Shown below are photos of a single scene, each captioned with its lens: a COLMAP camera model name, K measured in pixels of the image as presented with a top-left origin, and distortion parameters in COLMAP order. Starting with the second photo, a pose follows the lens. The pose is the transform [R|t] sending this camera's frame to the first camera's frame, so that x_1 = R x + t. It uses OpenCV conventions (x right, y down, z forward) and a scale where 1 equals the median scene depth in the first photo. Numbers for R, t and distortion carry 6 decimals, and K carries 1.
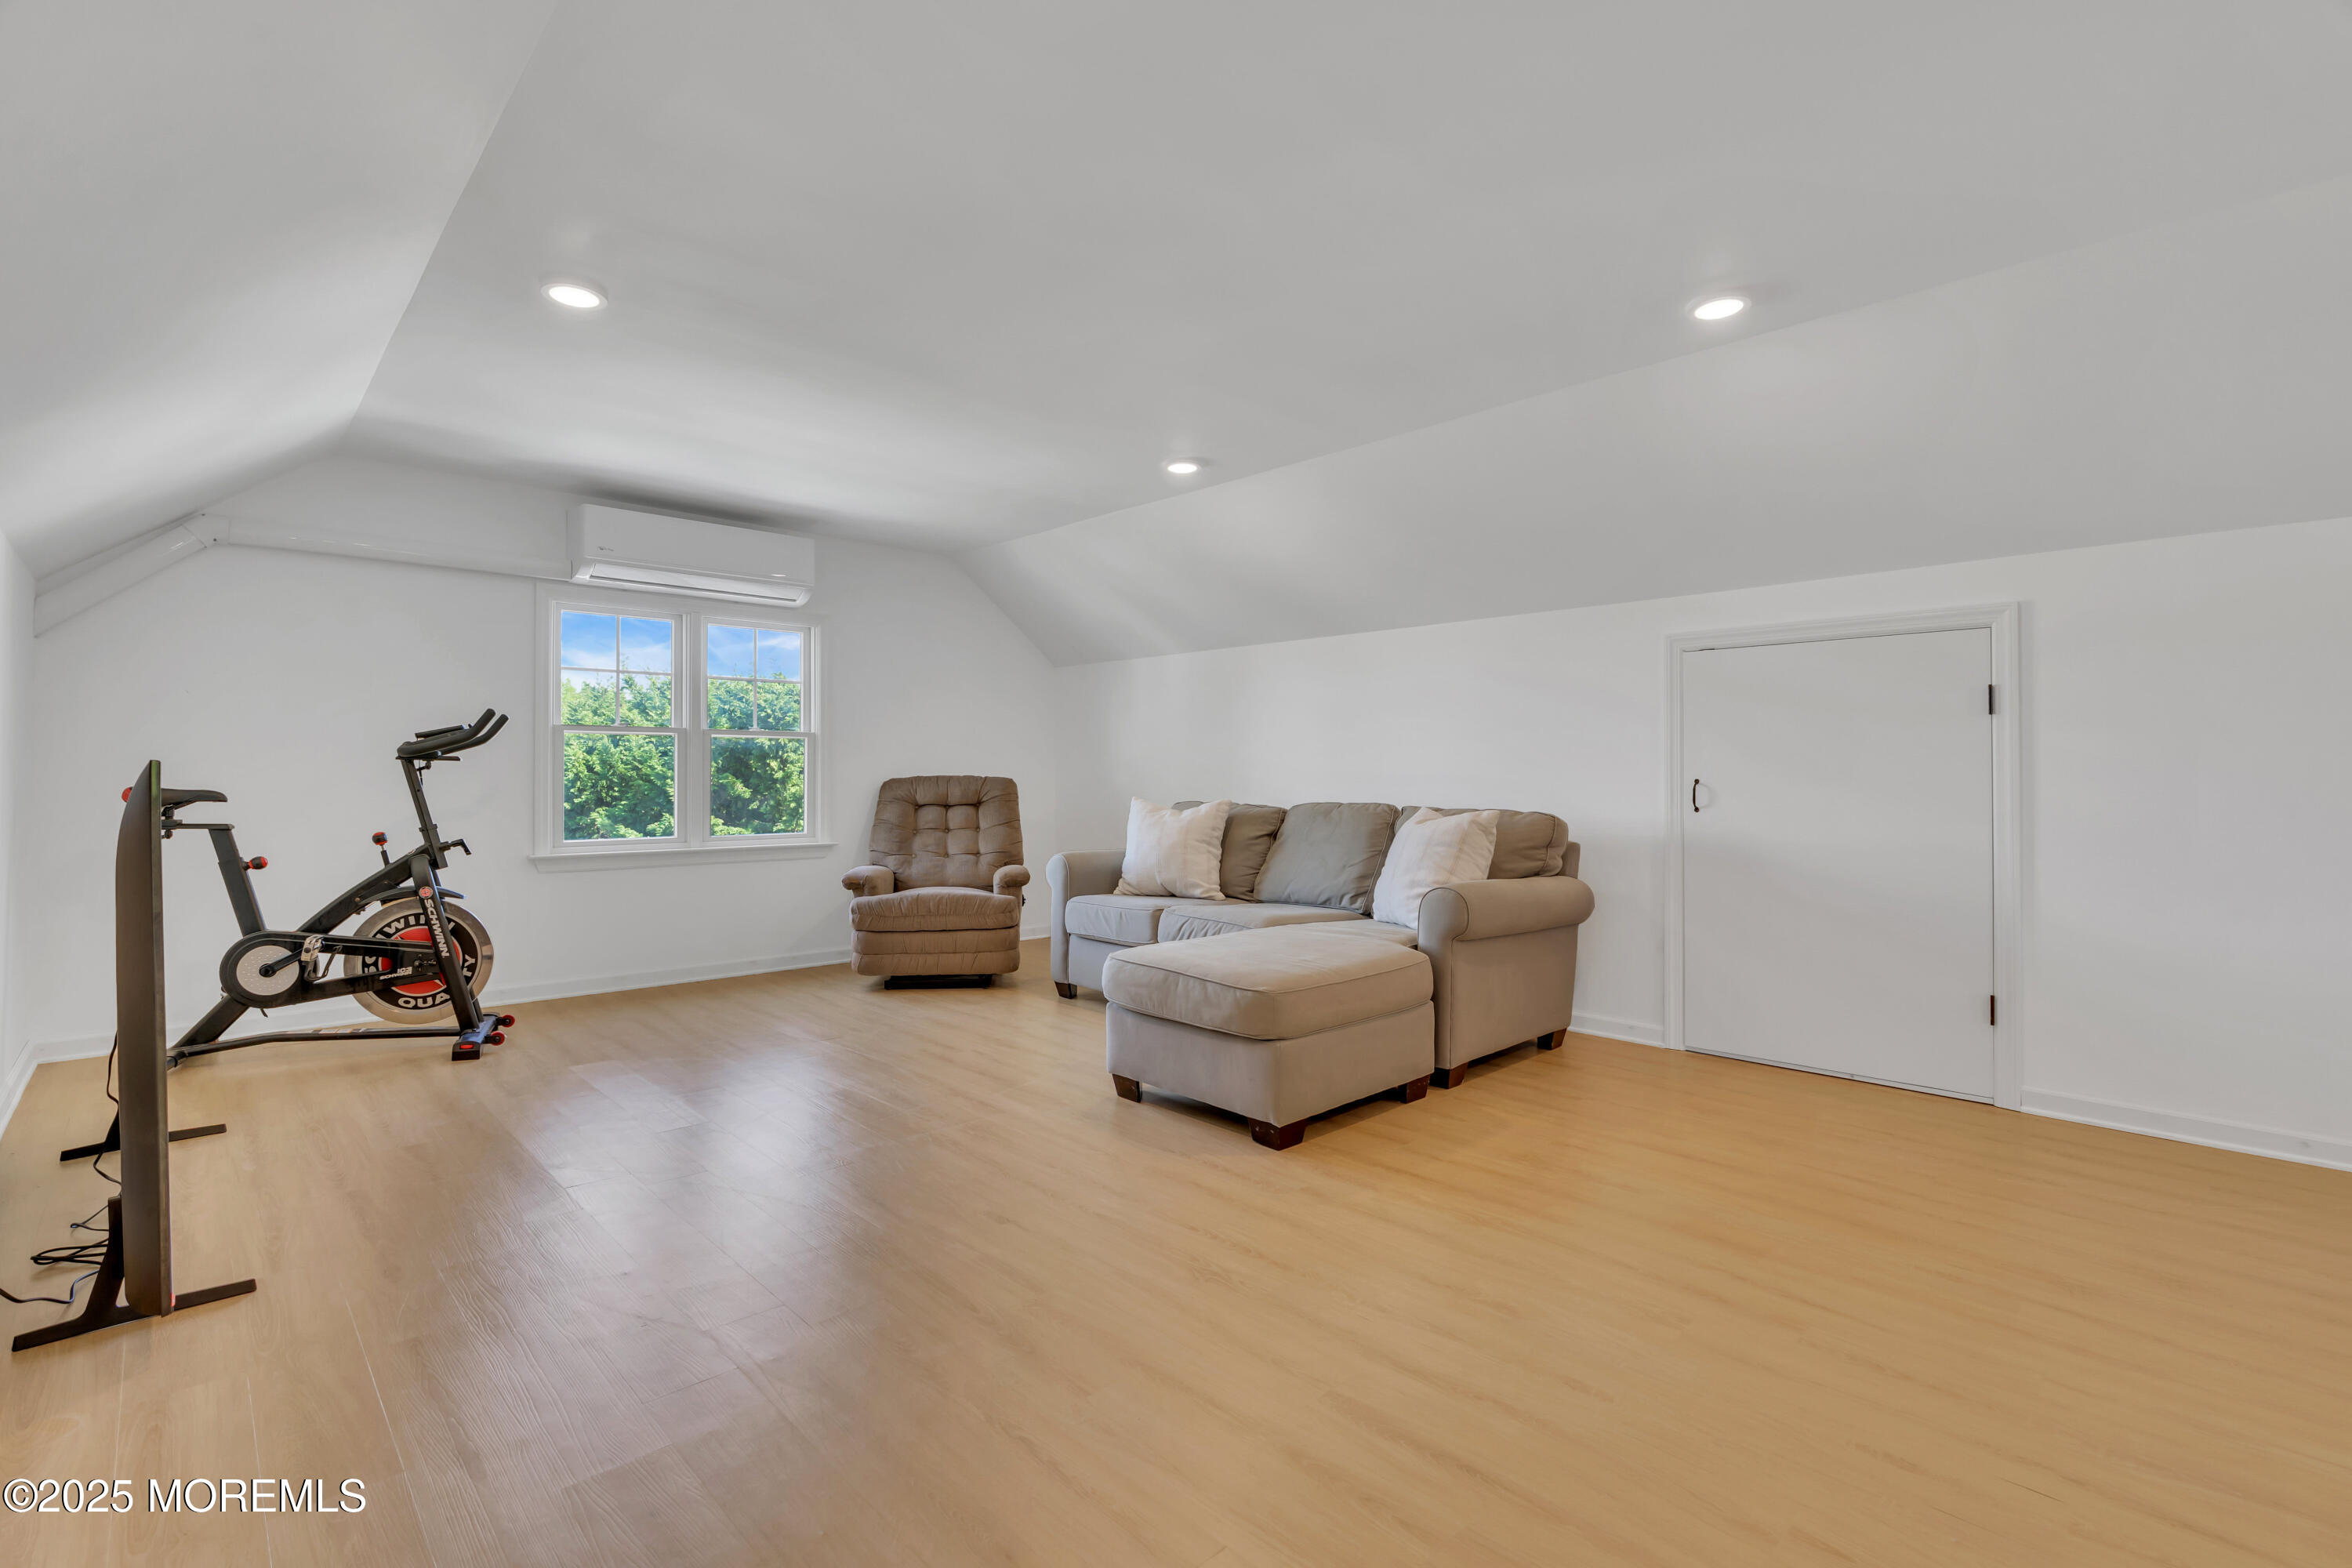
lens RADIAL K [[1046.5, 0, 1174.3], [0, 1046.5, 782.3], [0, 0, 1]] dist [-0.009987, 0.002214]
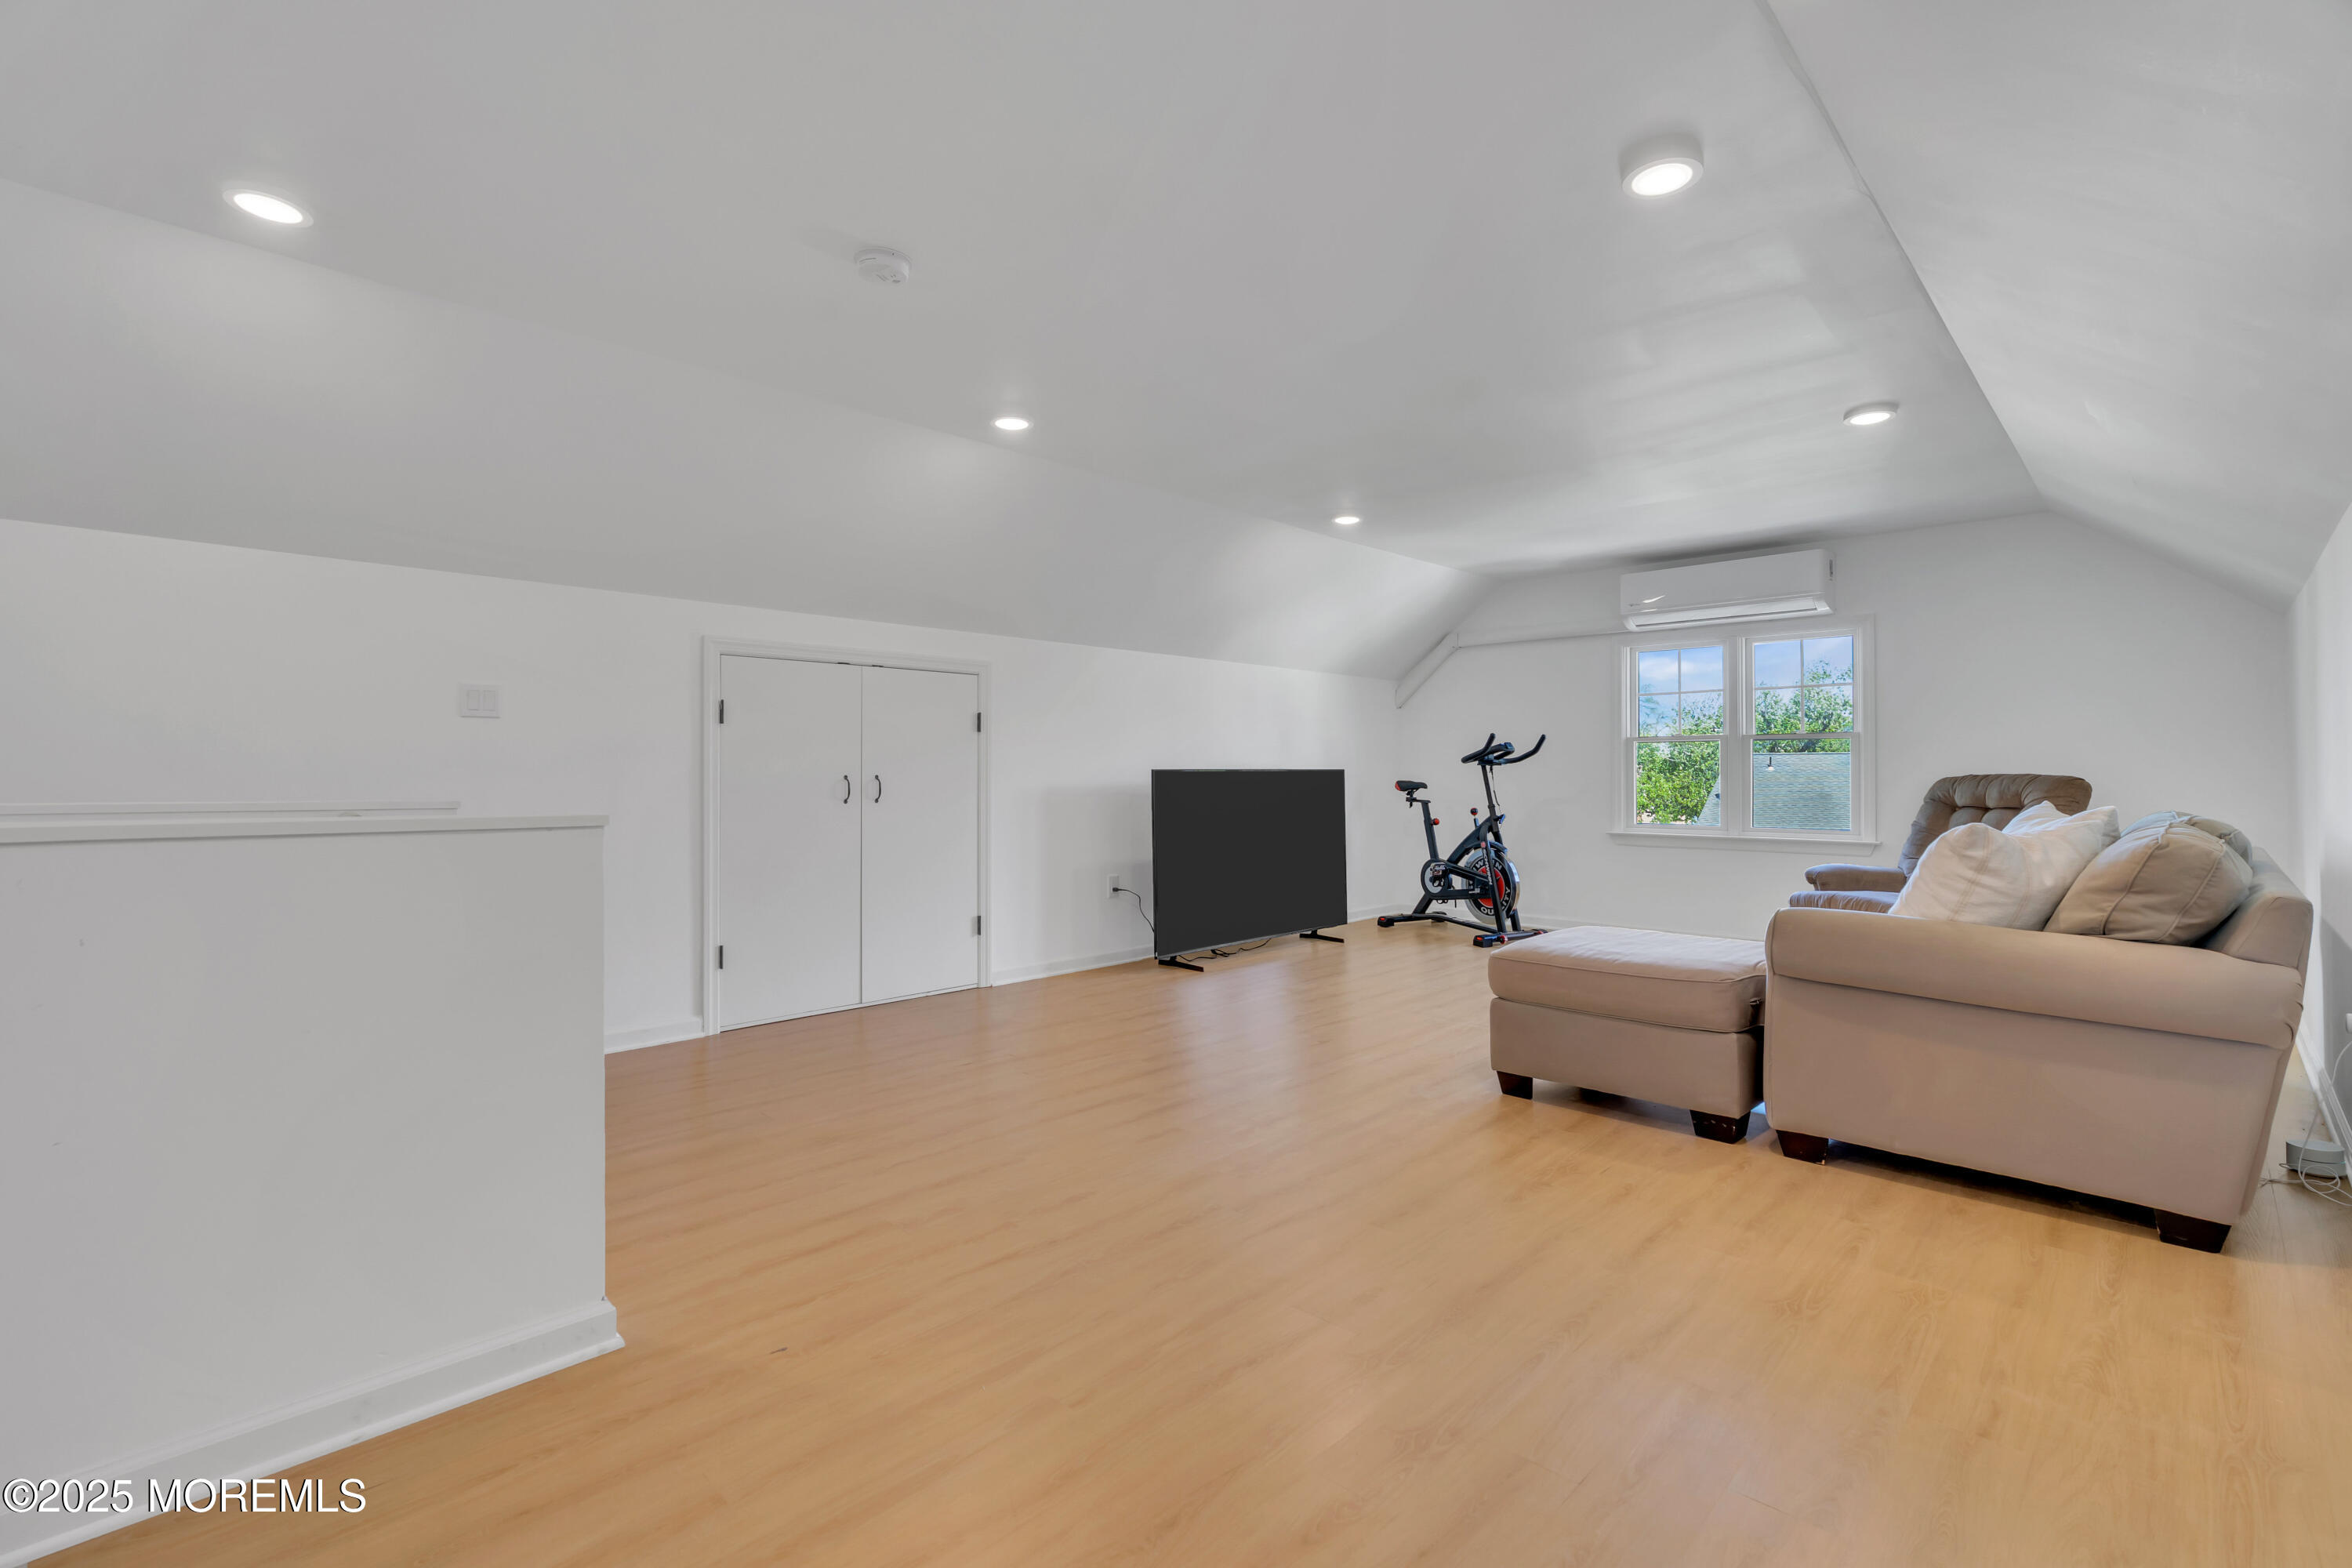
lens RADIAL K [[1046.5, 0, 1174.8], [0, 1046.5, 777.6], [0, 0, 1]] dist [-0.009987, 0.002214]
pose [[0.045669, 0.001409, -0.998956, 0.919834], [-0.005726, 0.999983, 0.001149, -0.000800], [0.998940, 0.005667, 0.045677, 0.422896]]
